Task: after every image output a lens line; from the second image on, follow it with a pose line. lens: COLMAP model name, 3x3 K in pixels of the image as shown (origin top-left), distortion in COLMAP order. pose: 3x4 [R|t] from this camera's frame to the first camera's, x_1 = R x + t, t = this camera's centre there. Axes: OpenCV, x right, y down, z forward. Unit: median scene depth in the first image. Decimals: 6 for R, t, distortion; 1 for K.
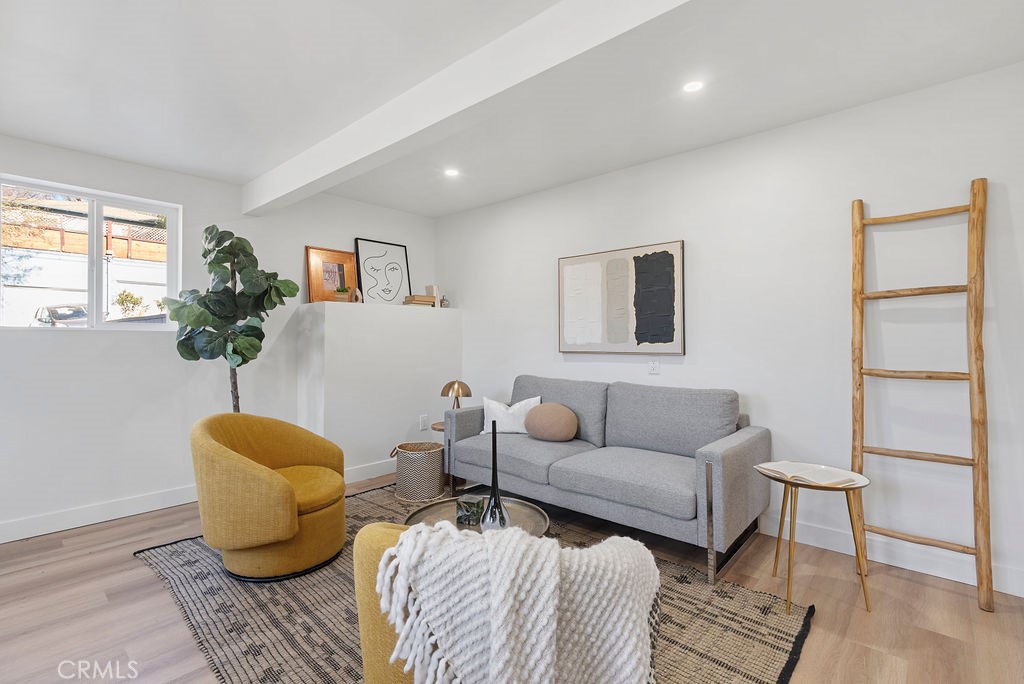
lens RADIAL K [[469.1, 0, 508.1], [0, 469.1, 334.5], [0, 0, 1]] dist [-0.003727, -0.000212]
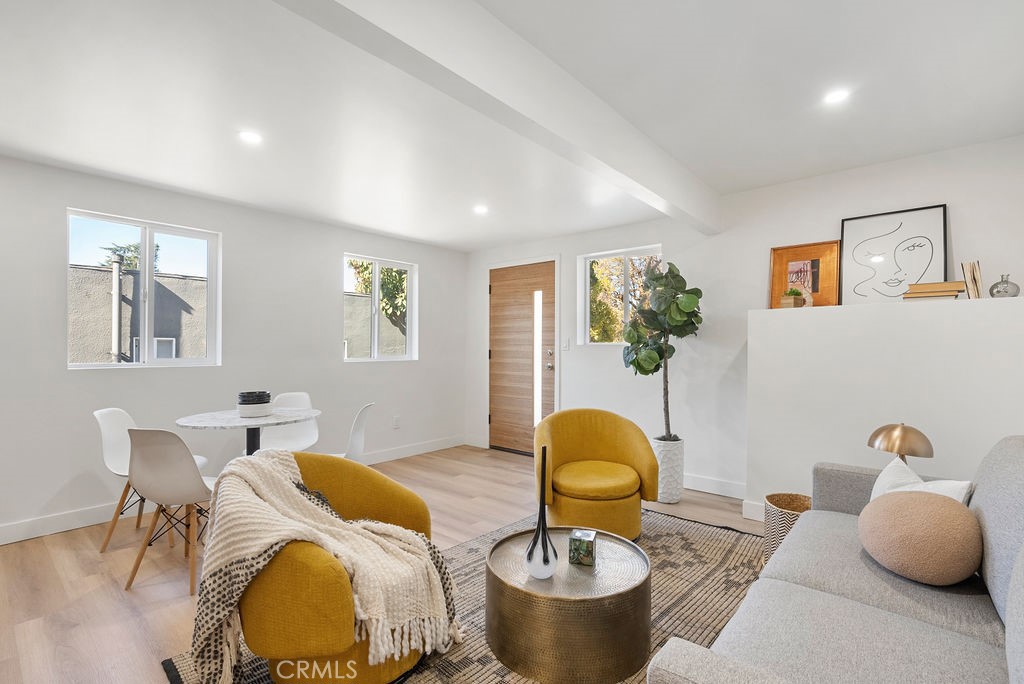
lens RADIAL K [[469.1, 0, 509.9], [0, 469.1, 345.5], [0, 0, 1]] dist [-0.003727, -0.000212]
pose [[0.037228, -0.000923, -0.999306, 0.431697], [0.007965, 0.999968, -0.000627, -0.005234], [0.999275, -0.007936, 0.037234, 0.445787]]
